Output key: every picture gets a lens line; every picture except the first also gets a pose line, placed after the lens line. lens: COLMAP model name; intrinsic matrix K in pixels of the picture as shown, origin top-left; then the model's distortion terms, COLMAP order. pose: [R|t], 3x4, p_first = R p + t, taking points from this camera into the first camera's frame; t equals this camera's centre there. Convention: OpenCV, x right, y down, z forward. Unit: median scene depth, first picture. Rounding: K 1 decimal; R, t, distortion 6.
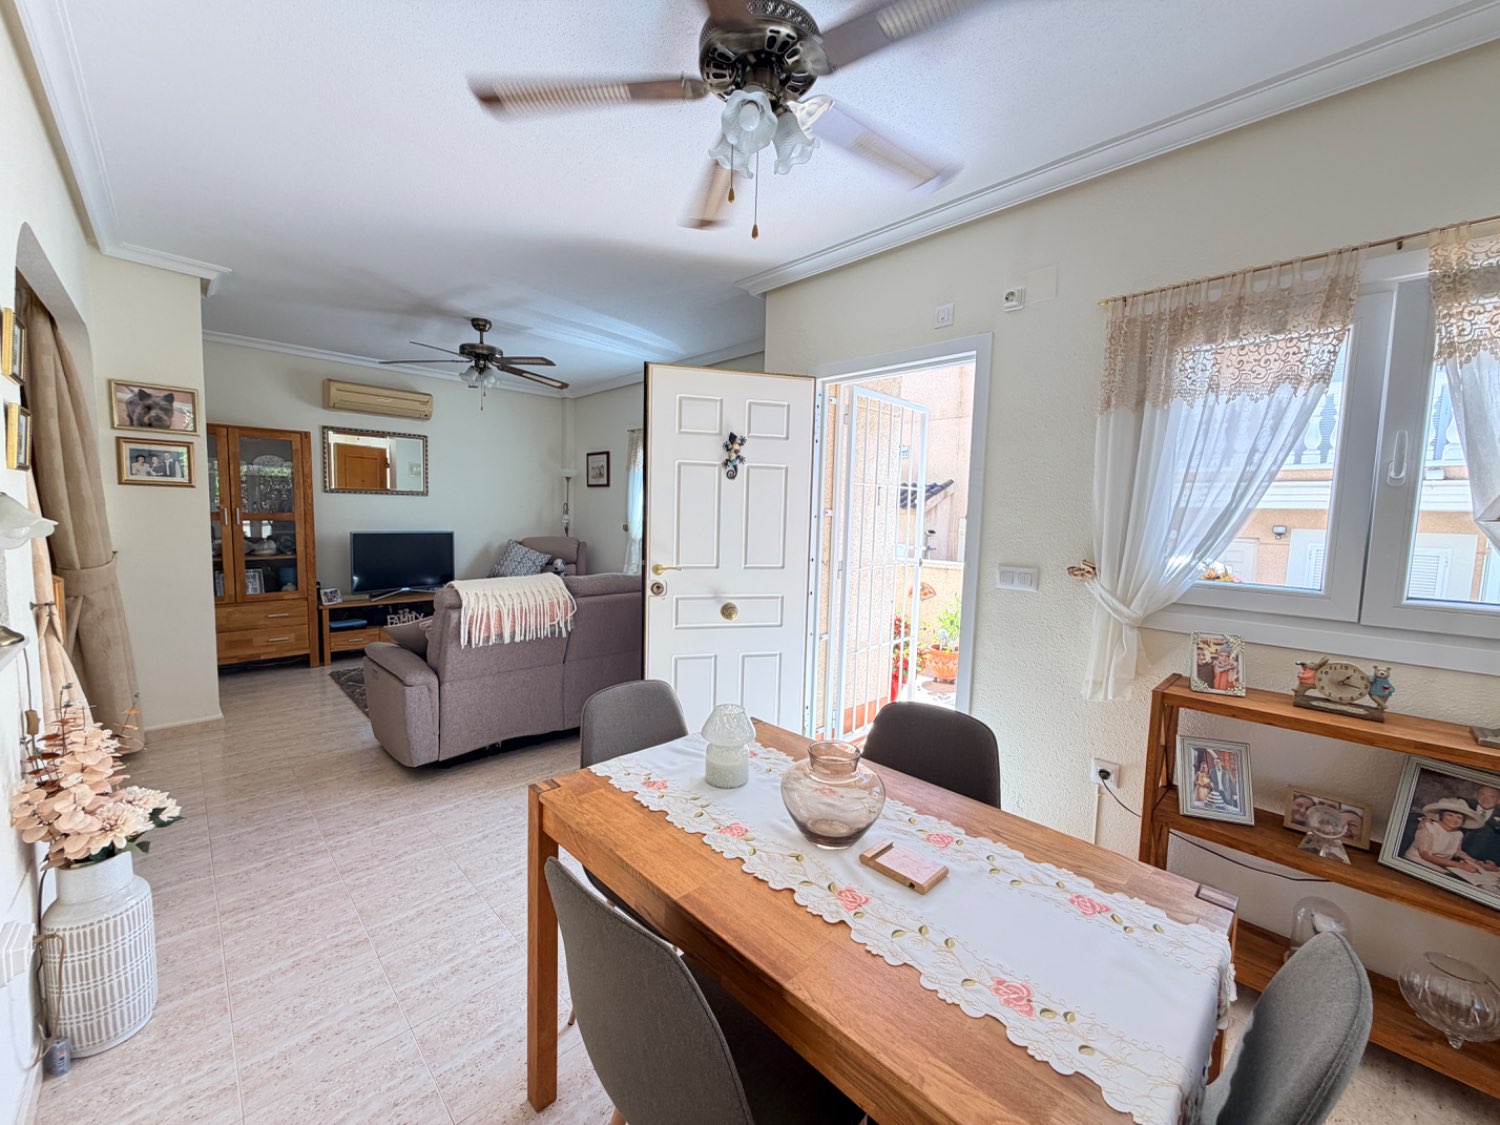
lens RADIAL K [[593.8, 0, 746.7], [0, 593.8, 560.4], [0, 0, 1]] dist [0.006952, -0.000149]
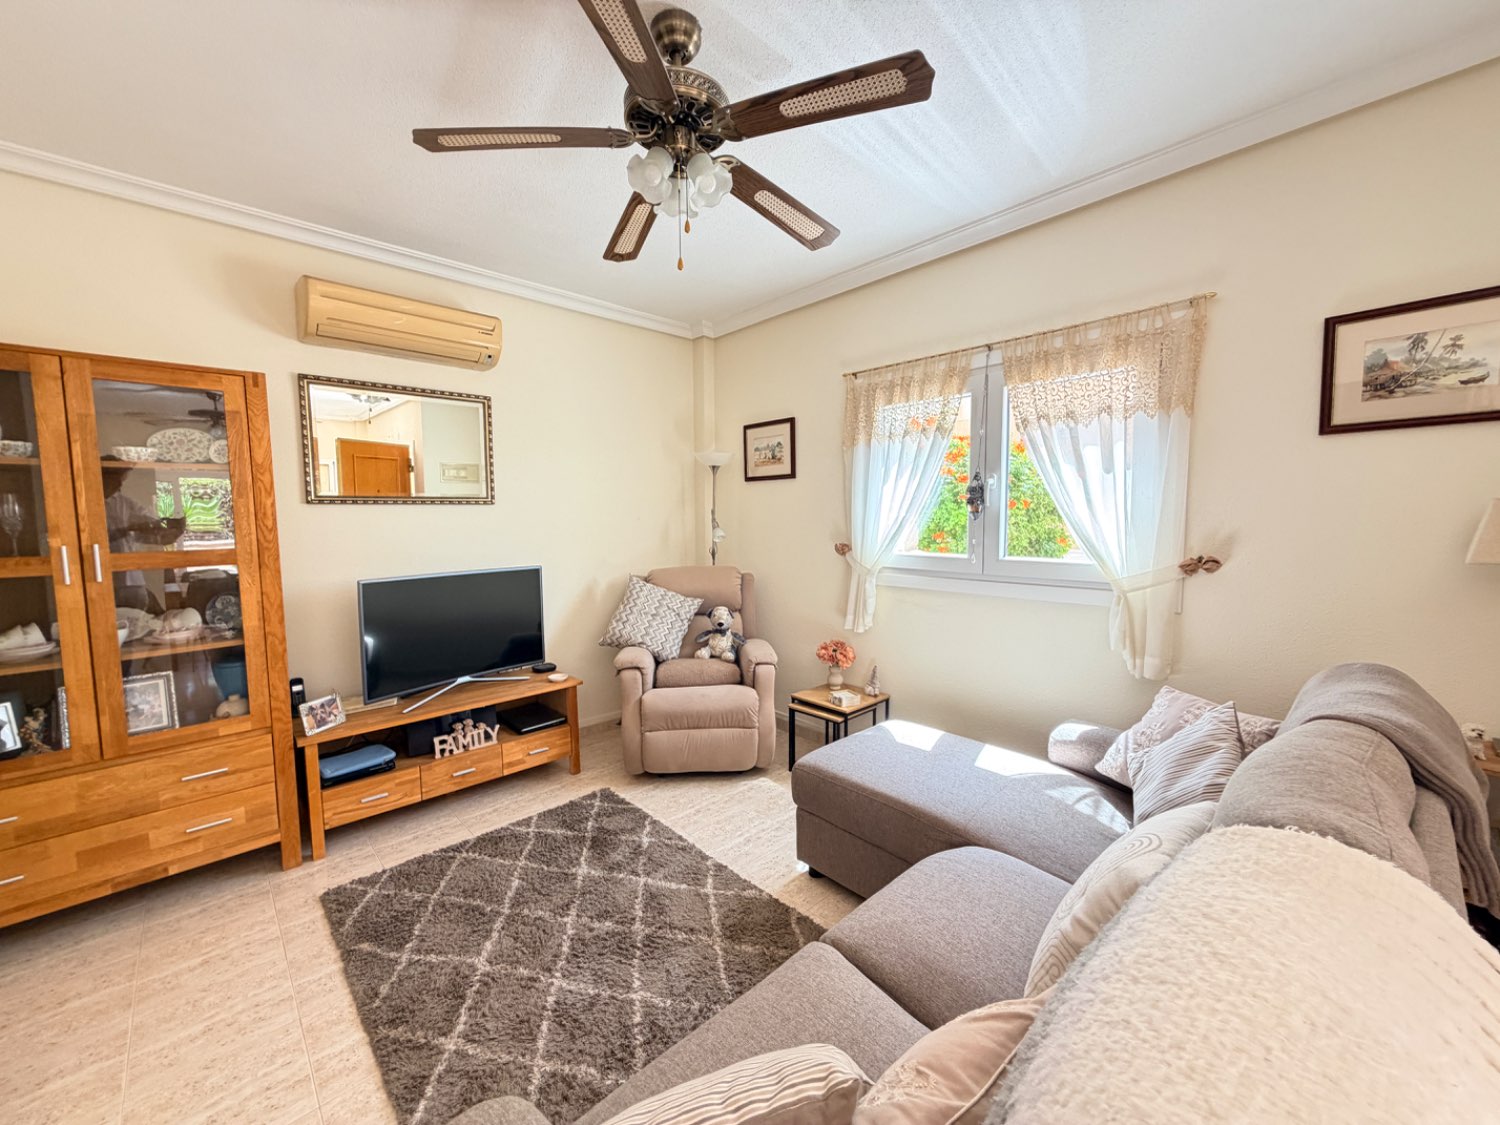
lens RADIAL K [[593.8, 0, 748.3], [0, 593.8, 561.4], [0, 0, 1]] dist [0.006952, -0.000149]
pose [[0.999206, -0.035283, -0.018519, -0.330418], [0.035187, 0.999366, -0.005468, -0.050054], [0.018700, 0.004812, 0.999814, 0.509889]]
